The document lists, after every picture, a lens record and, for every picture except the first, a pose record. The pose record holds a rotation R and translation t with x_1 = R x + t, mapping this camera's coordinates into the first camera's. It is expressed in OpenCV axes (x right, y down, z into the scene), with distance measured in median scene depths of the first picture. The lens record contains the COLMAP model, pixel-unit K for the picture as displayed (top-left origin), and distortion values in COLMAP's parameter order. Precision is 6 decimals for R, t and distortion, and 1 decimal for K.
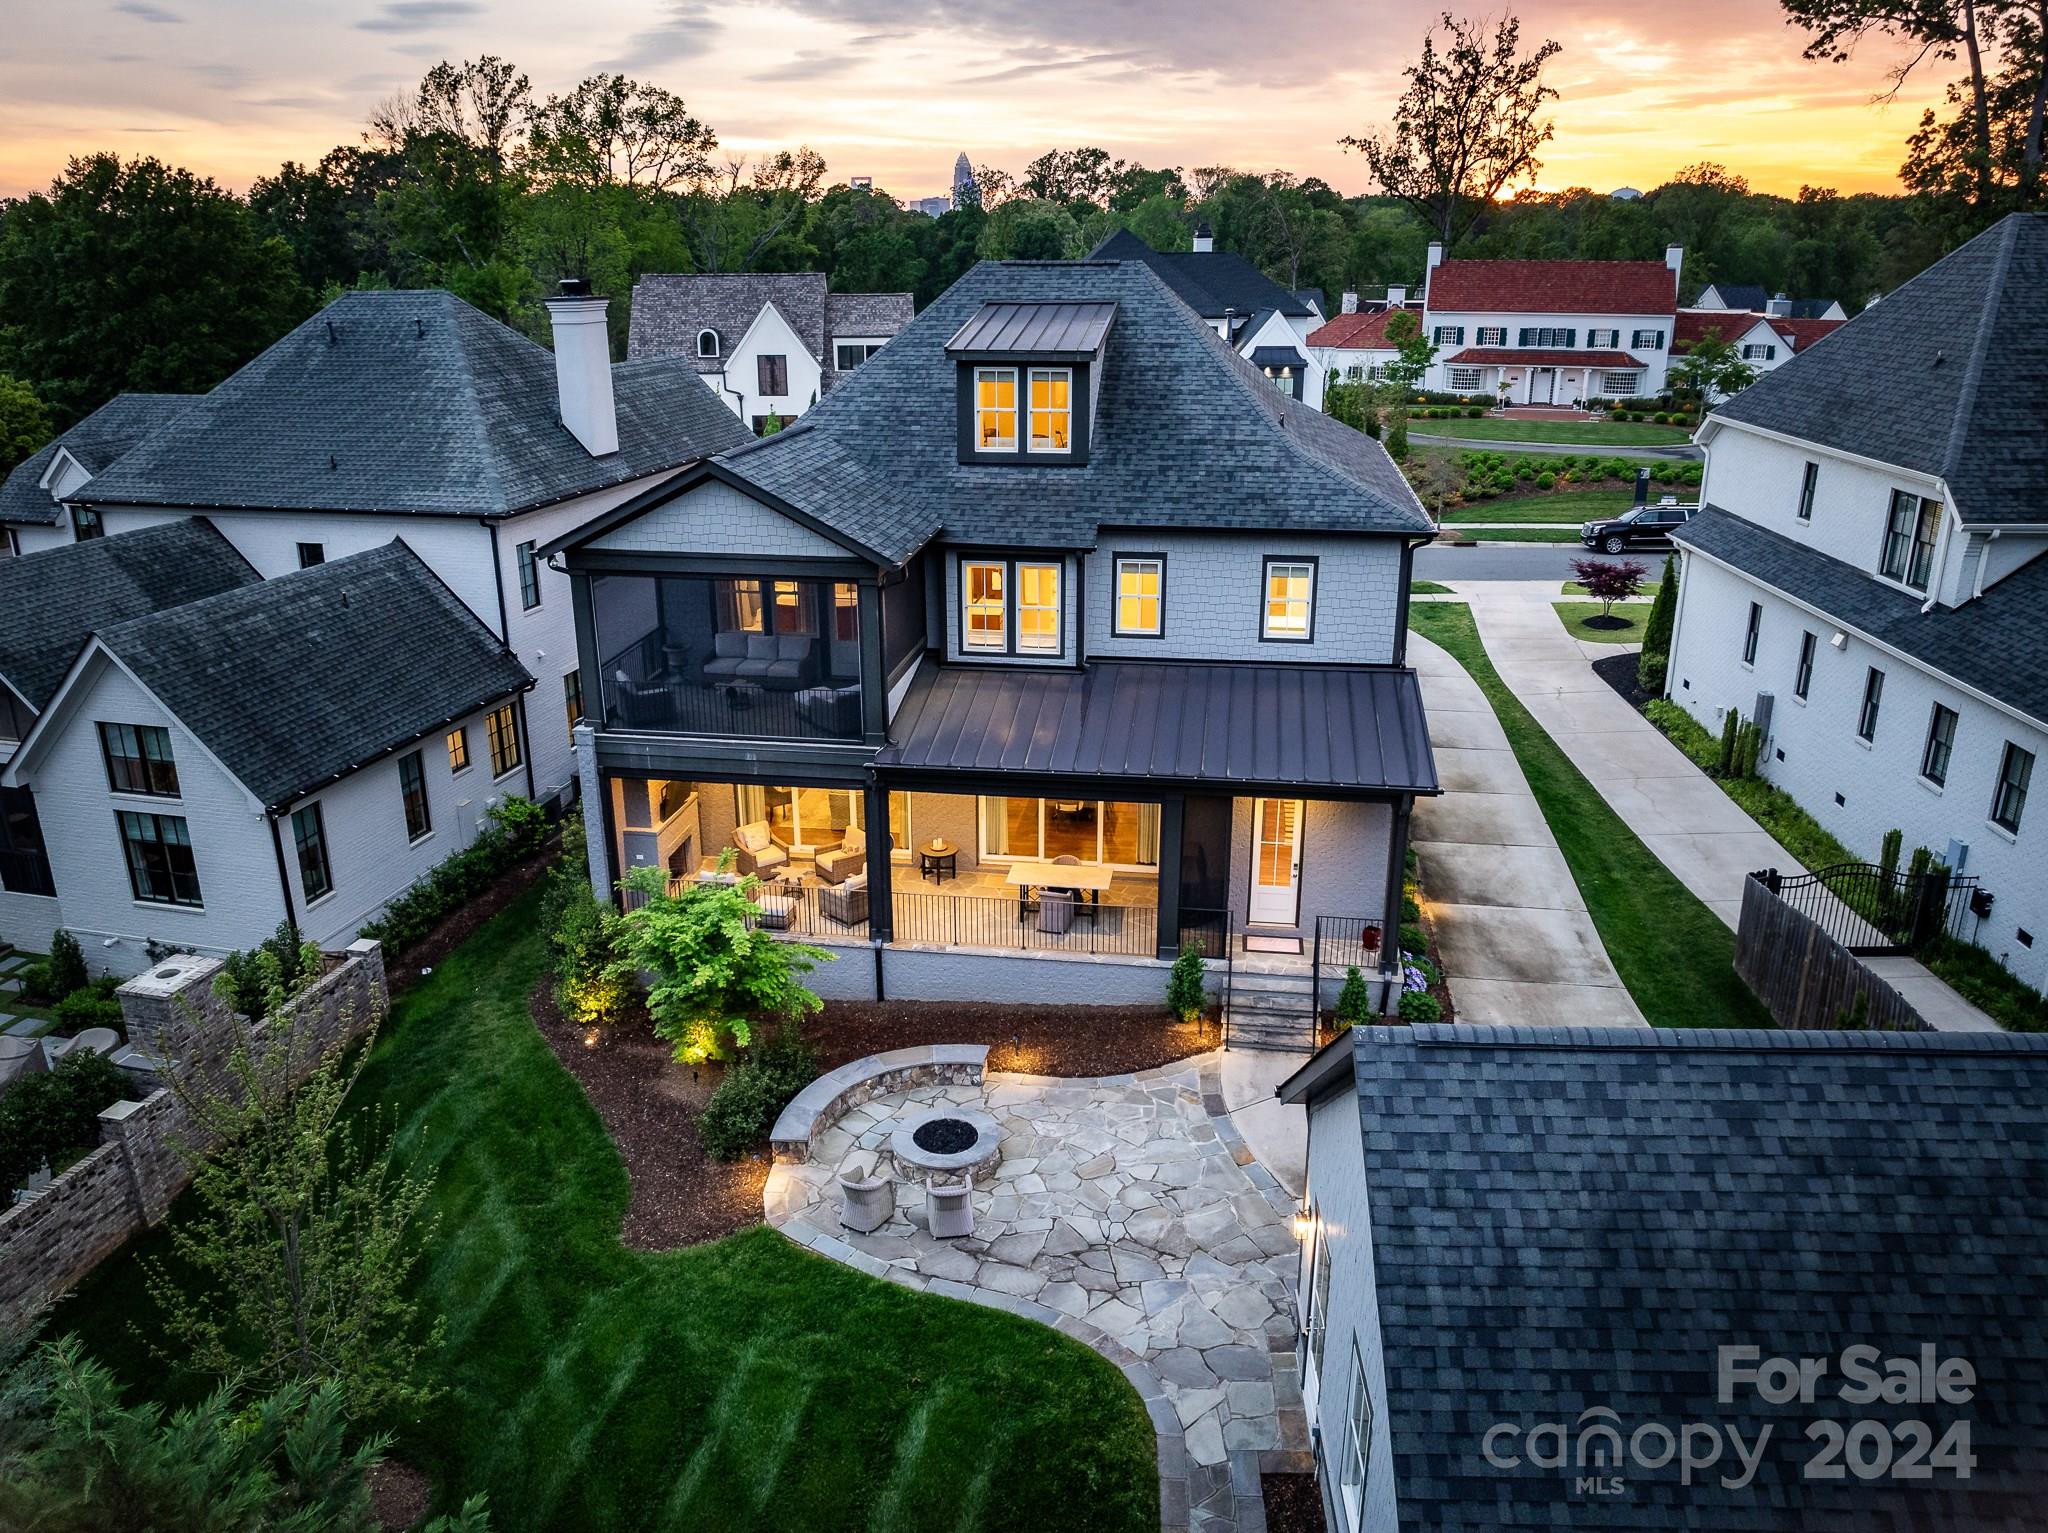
lens RADIAL K [[1470.1, 0, 1024.0], [0, 1470.1, 766.5], [0, 0, 1]] dist [-0.044763, 0.006682]
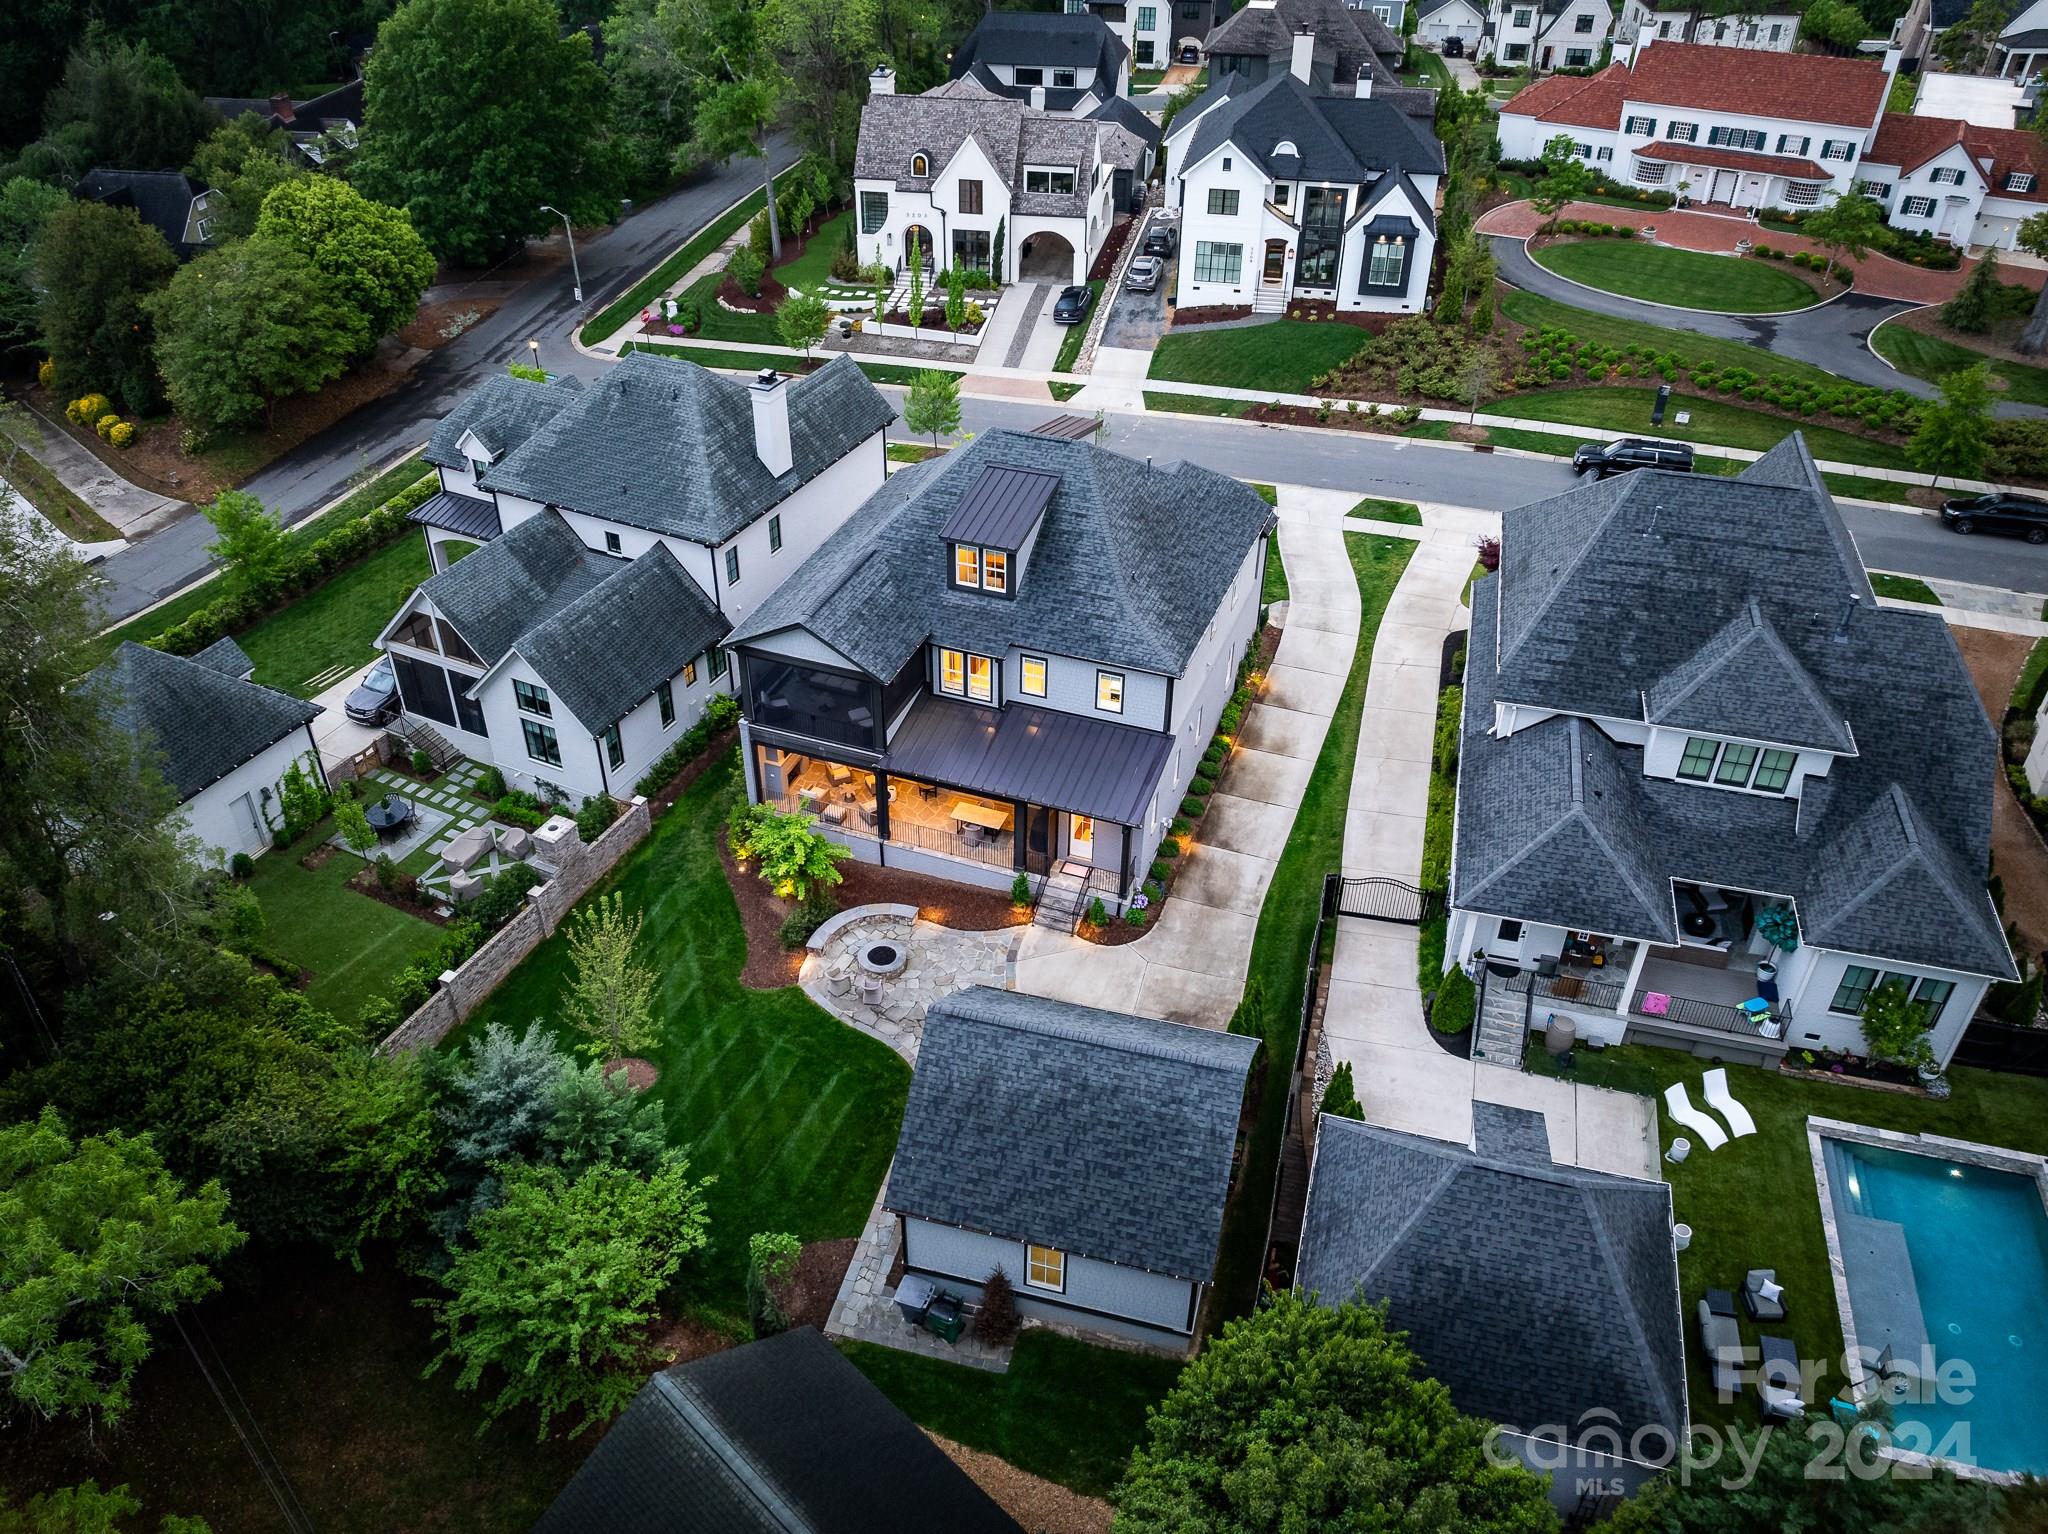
lens RADIAL K [[1518.6, 0, 994.7], [0, 1518.6, 765.5], [0, 0, 1]] dist [-0.006320, -0.086659]
pose [[0.974888, 0.132092, -0.179292, 0.403234], [-0.075490, 0.953444, 0.291968, -0.585518], [0.209511, -0.271102, 0.939473, -0.870430]]
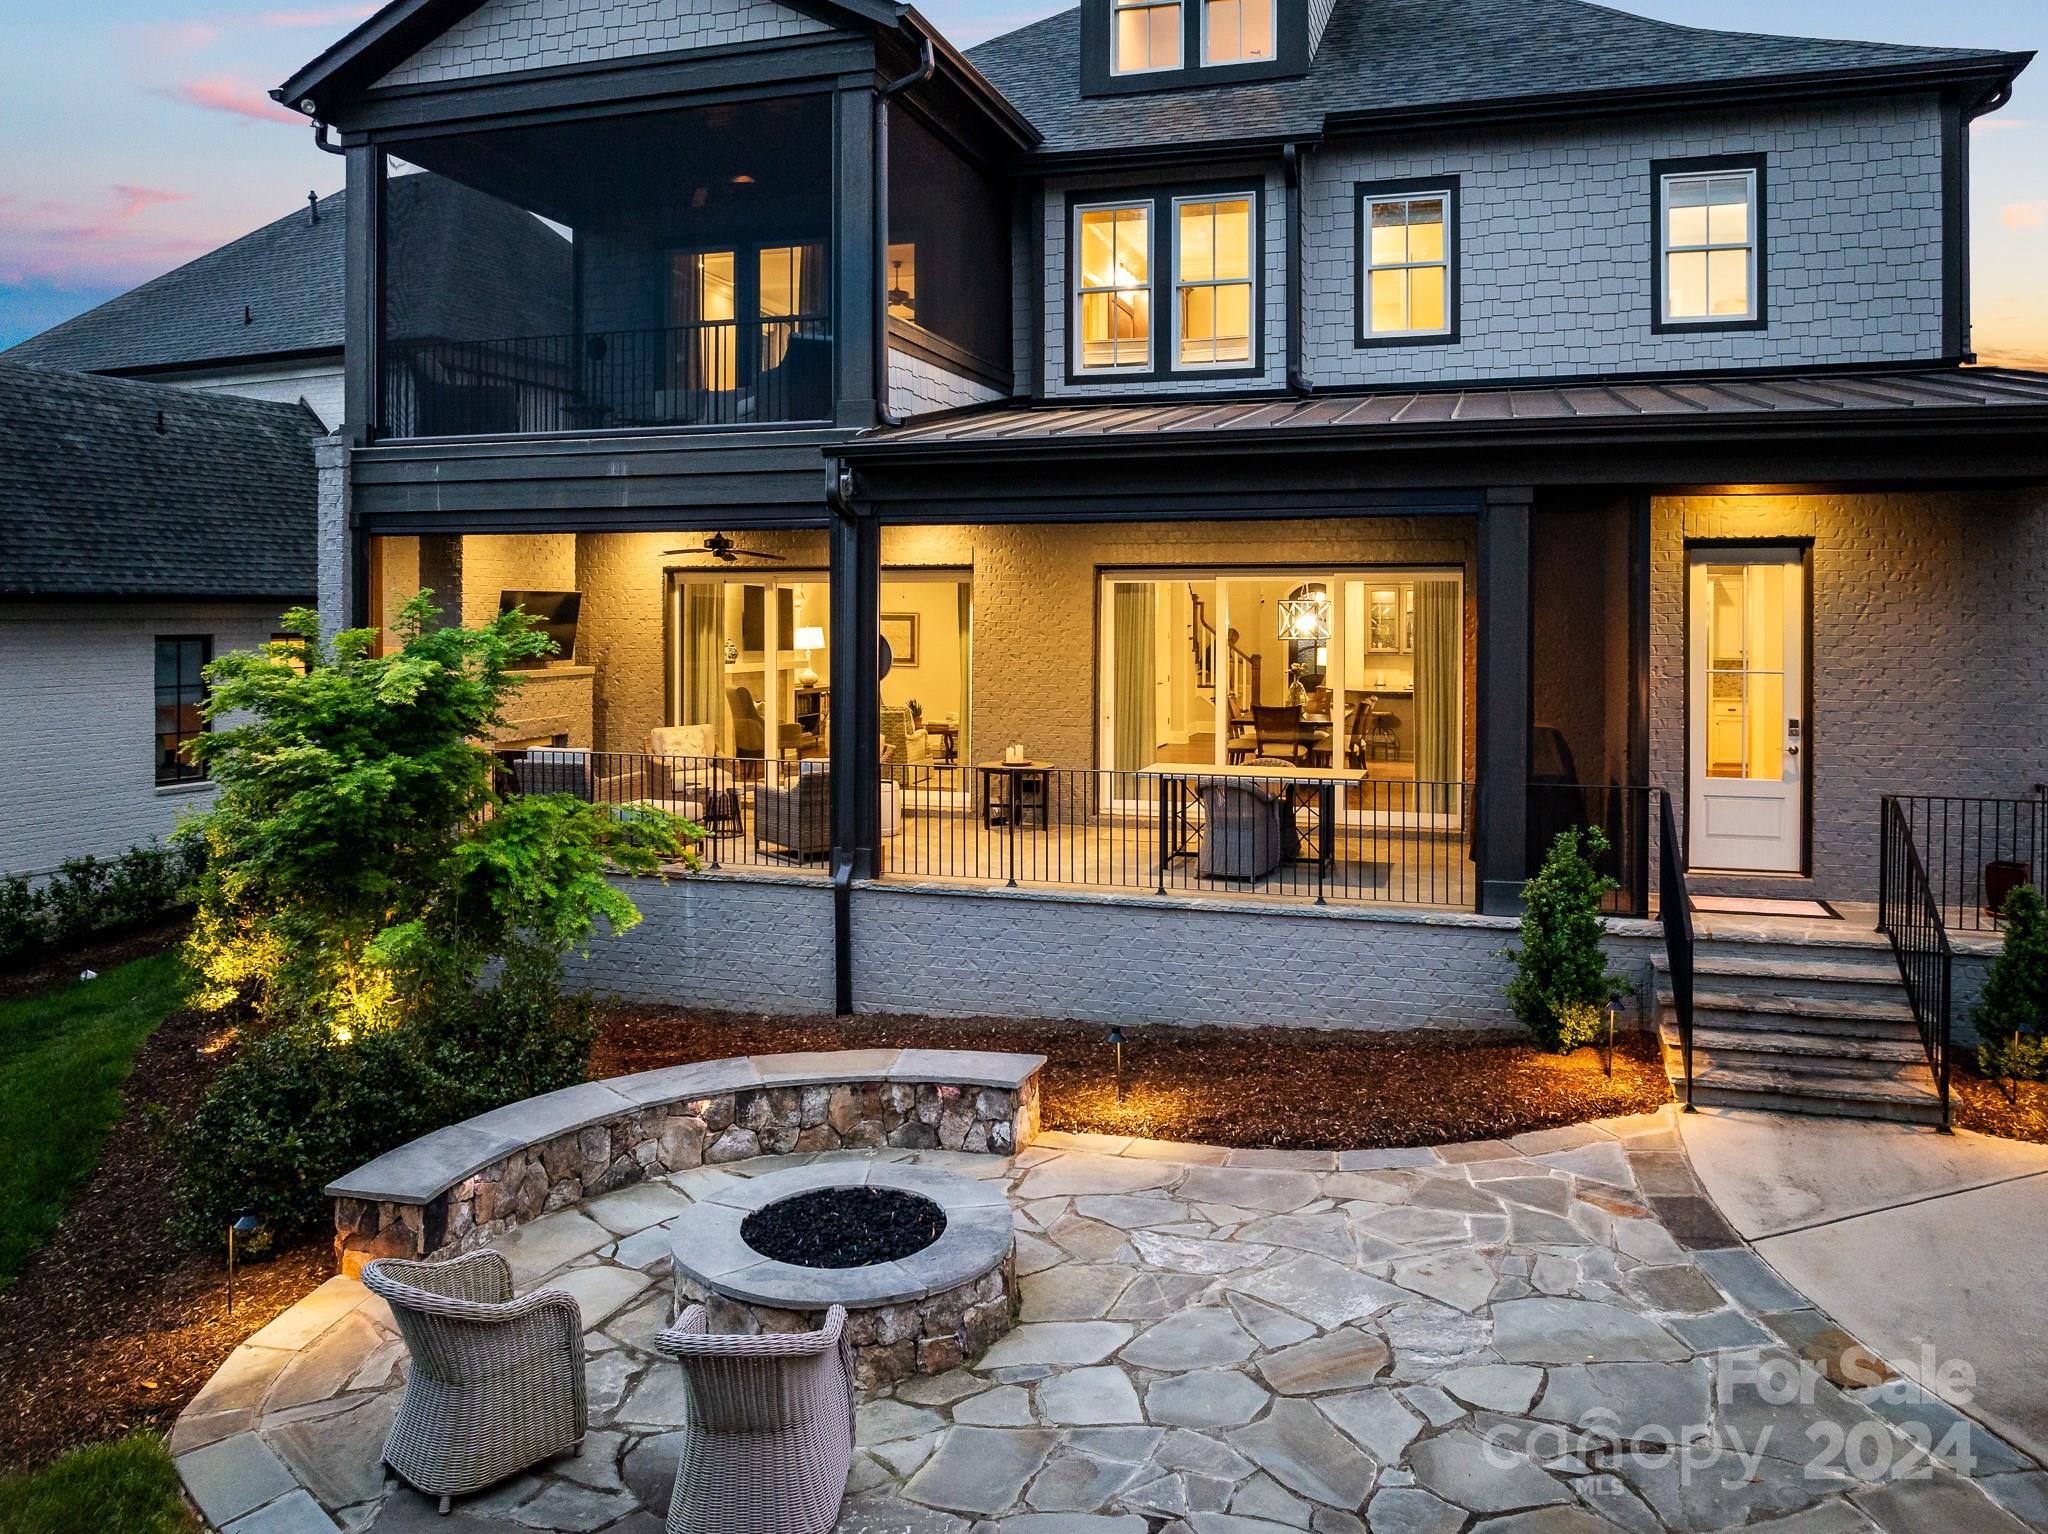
lens RADIAL K [[1490.4, 0, 1039.0], [0, 1490.4, 612.3], [0, 0, 1]] dist [-0.007132, -0.061530]
pose [[0.988704, 0.004799, -0.149806, 0.029494], [-0.053362, 0.945268, -0.321903, 0.187638], [0.140063, 0.326260, 0.934846, 0.544013]]
